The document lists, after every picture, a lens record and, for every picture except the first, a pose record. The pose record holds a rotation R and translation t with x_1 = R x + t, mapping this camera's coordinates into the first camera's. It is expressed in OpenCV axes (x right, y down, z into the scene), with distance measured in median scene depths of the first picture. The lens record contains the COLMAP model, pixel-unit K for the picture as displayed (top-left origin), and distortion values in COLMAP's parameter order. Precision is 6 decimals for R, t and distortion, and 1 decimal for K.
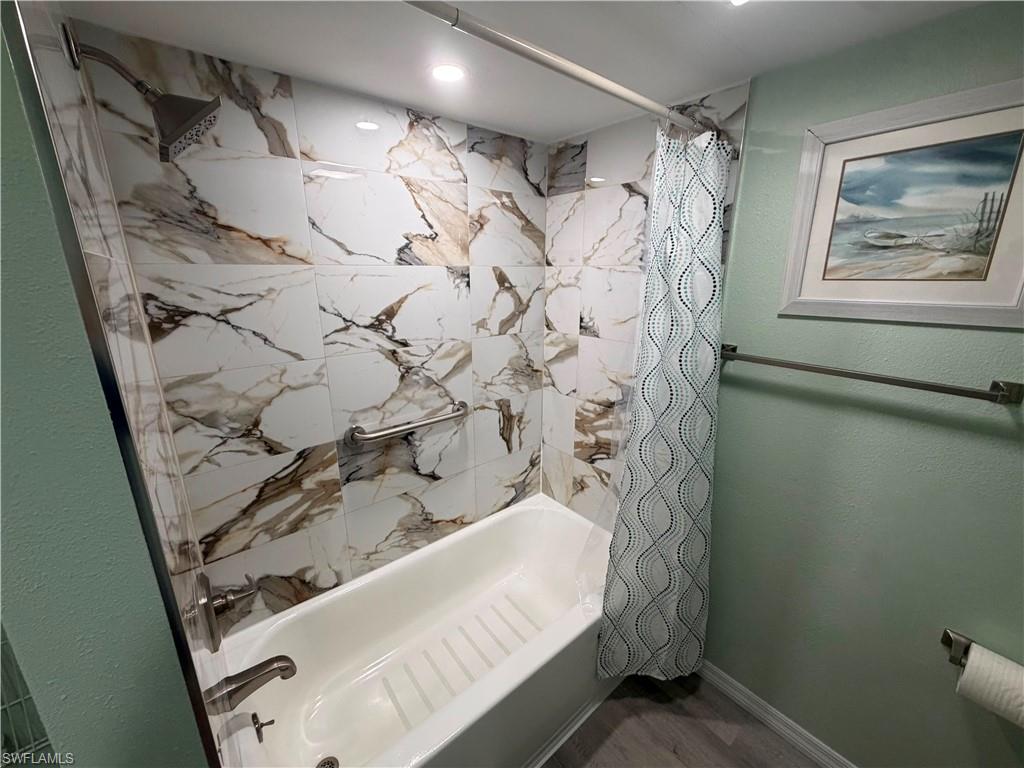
lens RADIAL K [[404.6, 0, 509.4], [0, 404.6, 382.6], [0, 0, 1]] dist [0.001261, -0.000249]
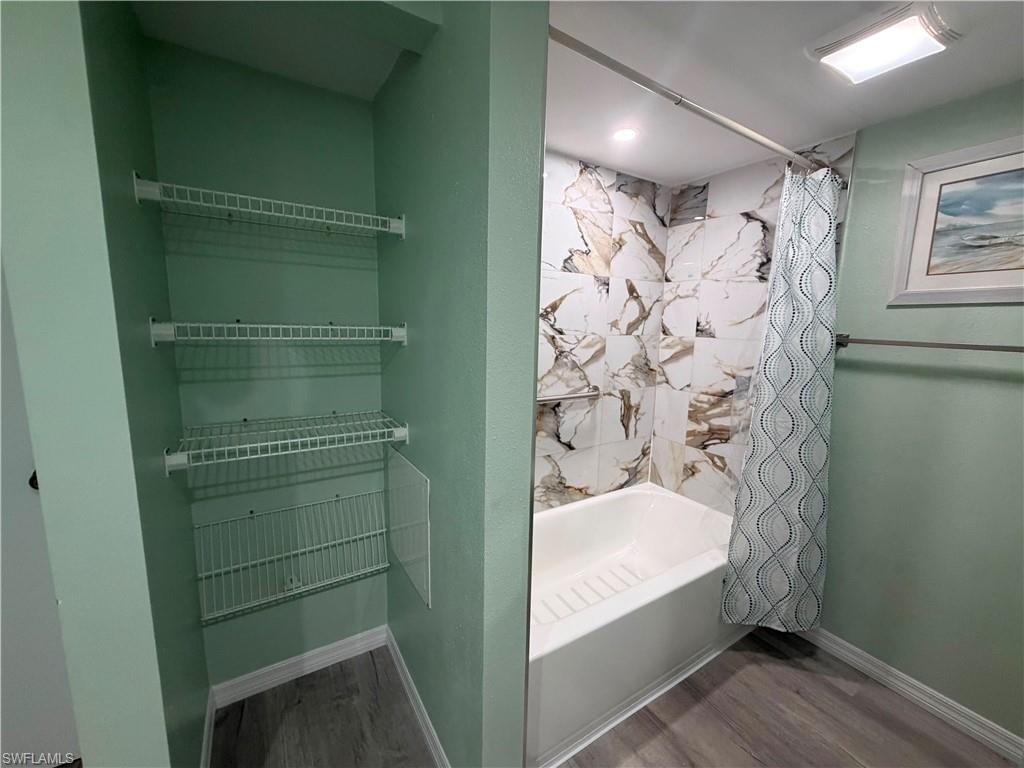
lens RADIAL K [[404.6, 0, 512.3], [0, 404.6, 383.6], [0, 0, 1]] dist [0.001261, -0.000249]
pose [[0.990464, 0.046107, -0.129829, -0.257754], [-0.061051, 0.991650, -0.113588, 0.239988], [0.123508, 0.120431, 0.985009, -0.286124]]
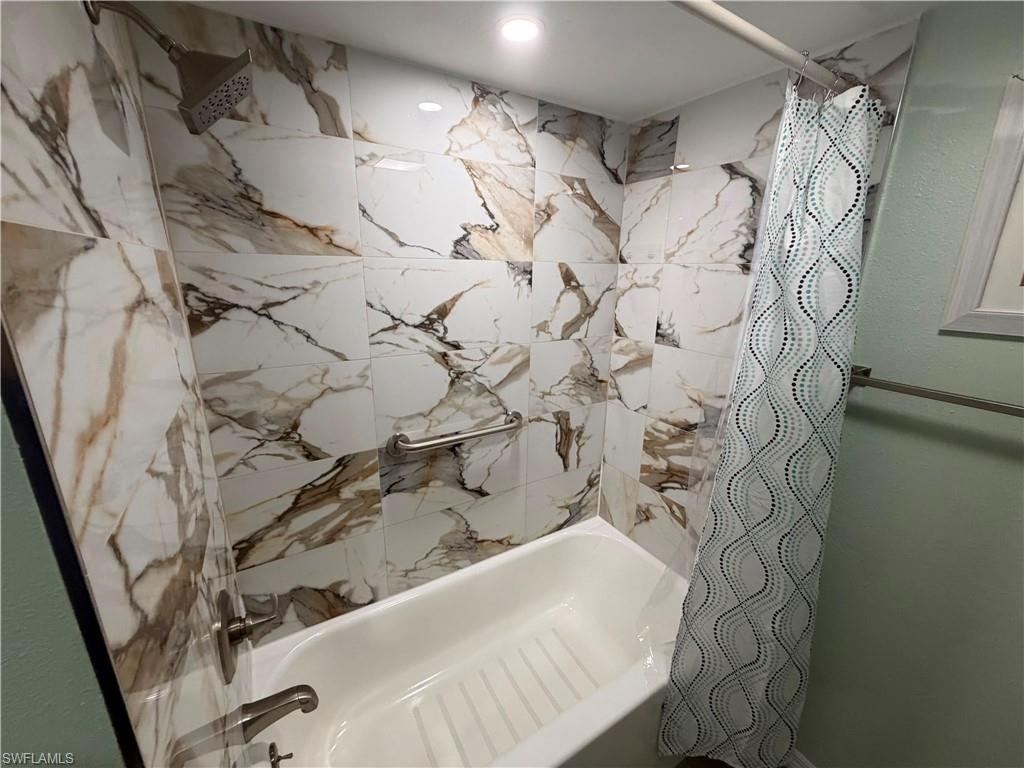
lens RADIAL K [[404.6, 0, 510.9], [0, 404.6, 383.1], [0, 0, 1]] dist [0.001261, -0.000249]
pose [[0.989418, 0.054662, -0.134405, -0.013535], [-0.054383, 0.998504, 0.005748, -0.027719], [0.134518, 0.001622, 0.990910, 0.130568]]
